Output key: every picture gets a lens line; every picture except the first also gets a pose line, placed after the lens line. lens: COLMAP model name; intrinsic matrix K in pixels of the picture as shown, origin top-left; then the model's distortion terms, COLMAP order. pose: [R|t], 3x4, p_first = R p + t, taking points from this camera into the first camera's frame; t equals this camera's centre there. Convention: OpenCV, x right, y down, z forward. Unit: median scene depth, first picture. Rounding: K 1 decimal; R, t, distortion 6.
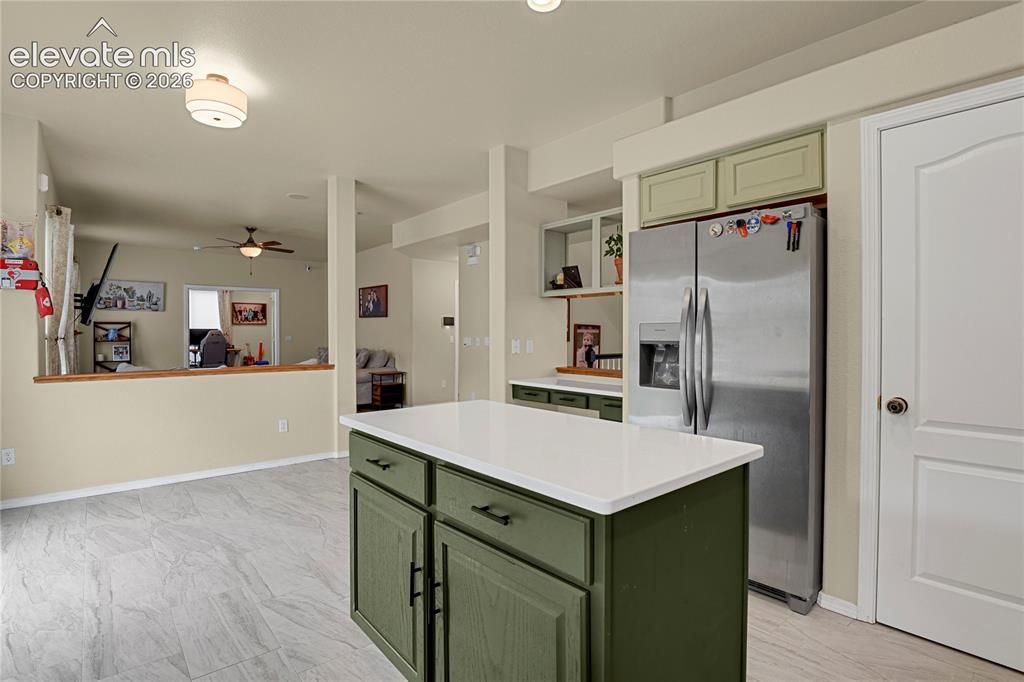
lens RADIAL K [[501.0, 0, 518.4], [0, 501.0, 338.3], [0, 0, 1]] dist [-0.026931, -0.001689]
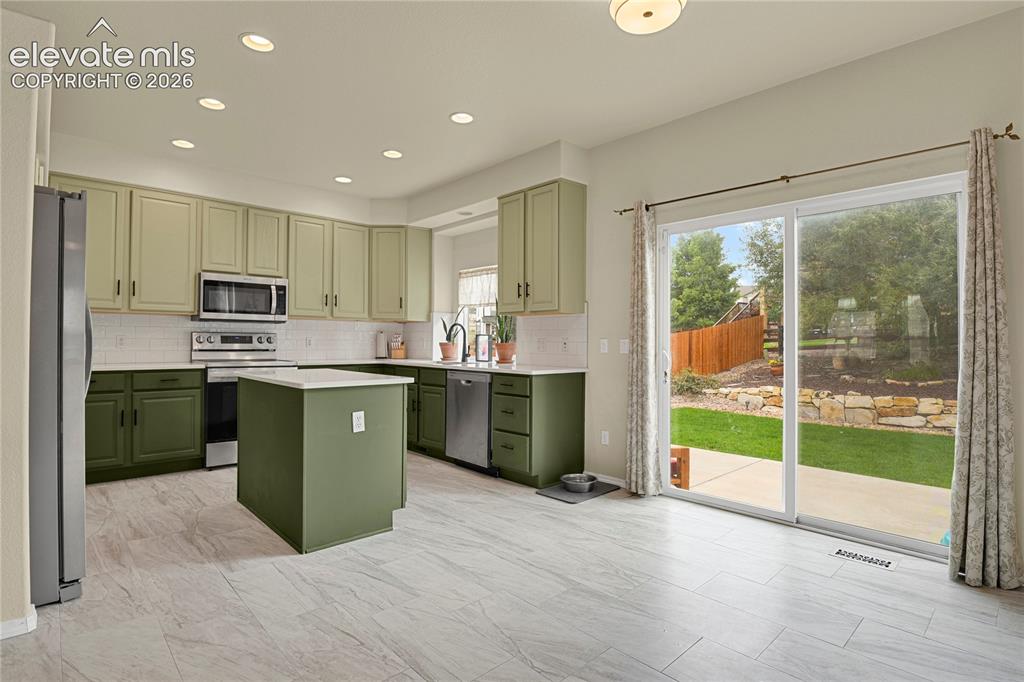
lens RADIAL K [[510.0, 0, 517.8], [0, 510.0, 339.3], [0, 0, 1]] dist [-0.002379, -0.020751]
pose [[-0.999106, -0.004924, -0.041996, -0.143271], [-0.005228, 0.999961, 0.007129, 0.003821], [0.041960, 0.007342, -0.999092, 0.610453]]
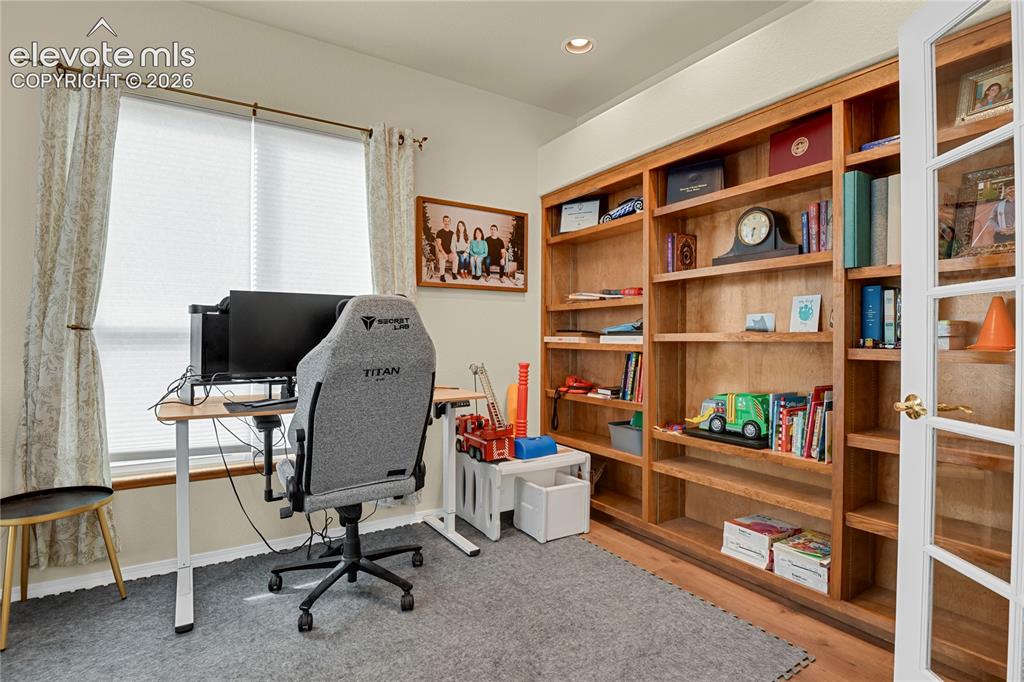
lens RADIAL K [[501.0, 0, 518.4], [0, 501.0, 338.3], [0, 0, 1]] dist [-0.026931, -0.001689]
pose [[0.989403, 0.002488, -0.145176, -0.731994], [-0.003816, 0.999953, -0.008874, -0.001165], [0.145147, 0.009334, 0.989366, 1.138845]]
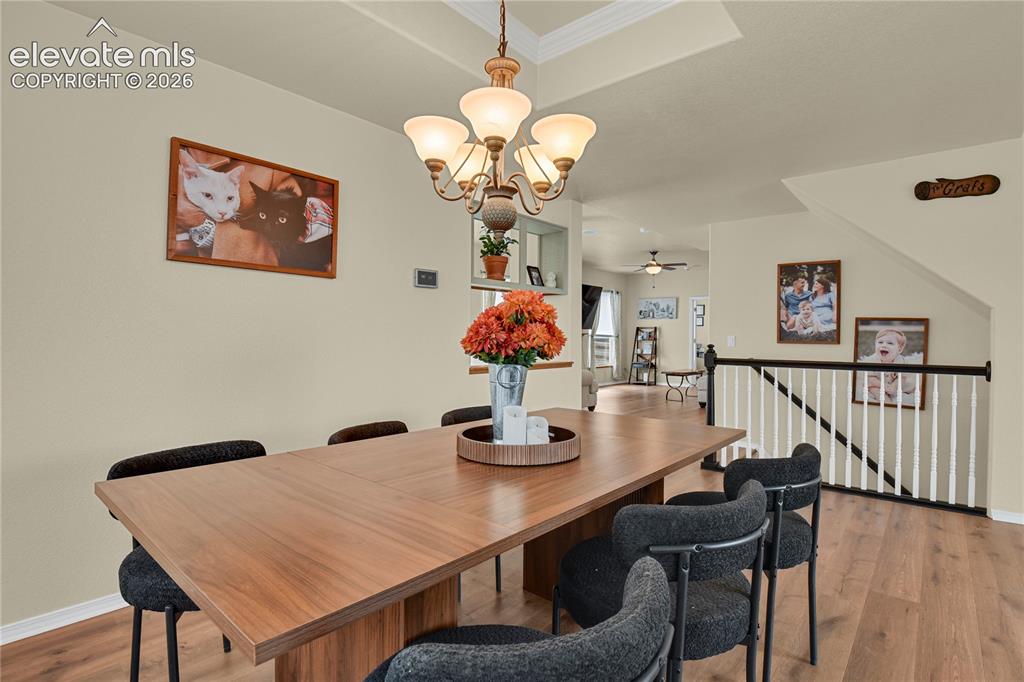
lens RADIAL K [[501.0, 0, 518.4], [0, 501.0, 338.3], [0, 0, 1]] dist [-0.026931, -0.001689]
pose [[0.148553, 0.004081, -0.988896, 0.588706], [-0.020534, 0.999789, 0.001041, 0.005832], [0.988691, 0.020151, 0.148605, 0.409477]]
